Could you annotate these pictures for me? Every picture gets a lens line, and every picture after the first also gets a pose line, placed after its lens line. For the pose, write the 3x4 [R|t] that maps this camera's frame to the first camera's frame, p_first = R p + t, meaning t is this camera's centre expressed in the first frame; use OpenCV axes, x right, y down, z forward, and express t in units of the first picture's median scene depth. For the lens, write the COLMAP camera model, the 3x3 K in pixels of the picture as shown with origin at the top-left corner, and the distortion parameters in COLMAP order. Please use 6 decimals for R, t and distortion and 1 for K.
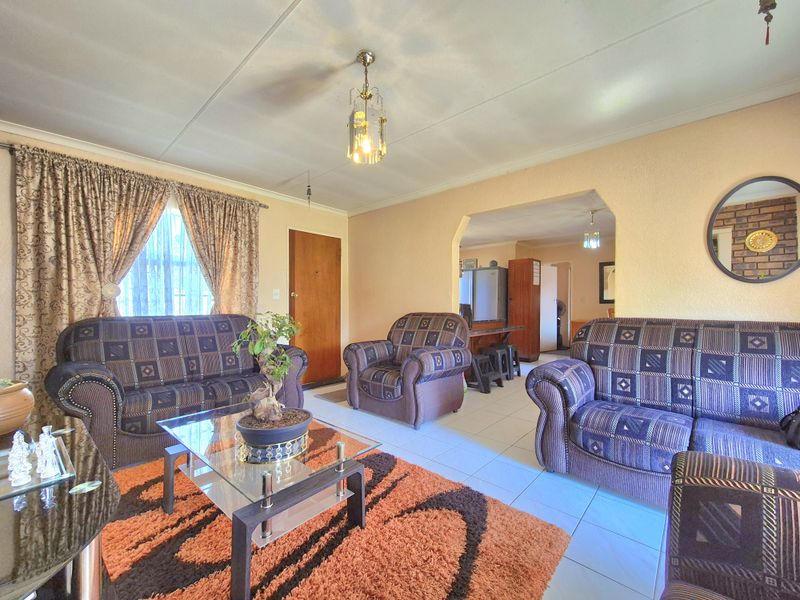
lens RADIAL K [[330.0, 0, 406.7], [0, 330.0, 300.8], [0, 0, 1]] dist [-0.000986, 0.001228]
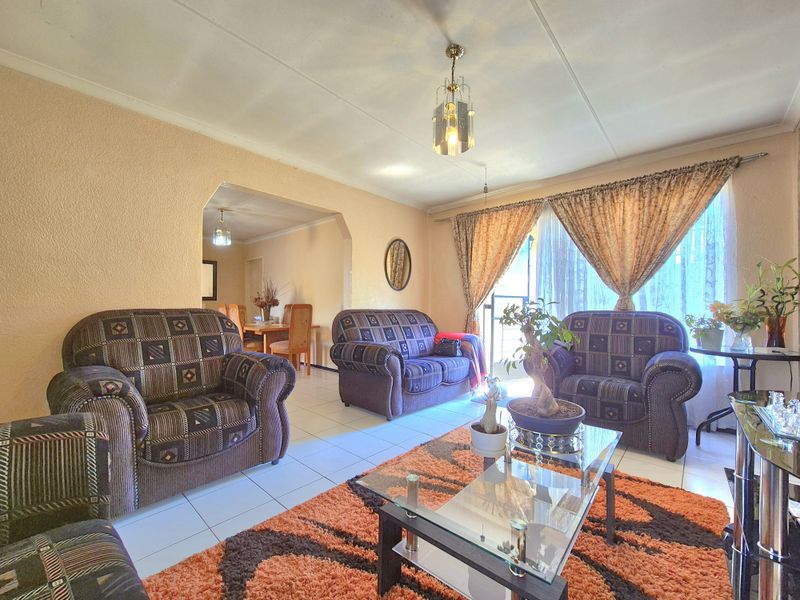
lens RADIAL K [[330.0, 0, 406.1], [0, 330.0, 305.0], [0, 0, 1]] dist [-0.000986, 0.001228]
pose [[0.000111, -0.012717, 0.999919, -0.347181], [-0.033816, 0.999347, 0.012714, 0.004903], [-0.999428, -0.033815, -0.000319, 0.345296]]
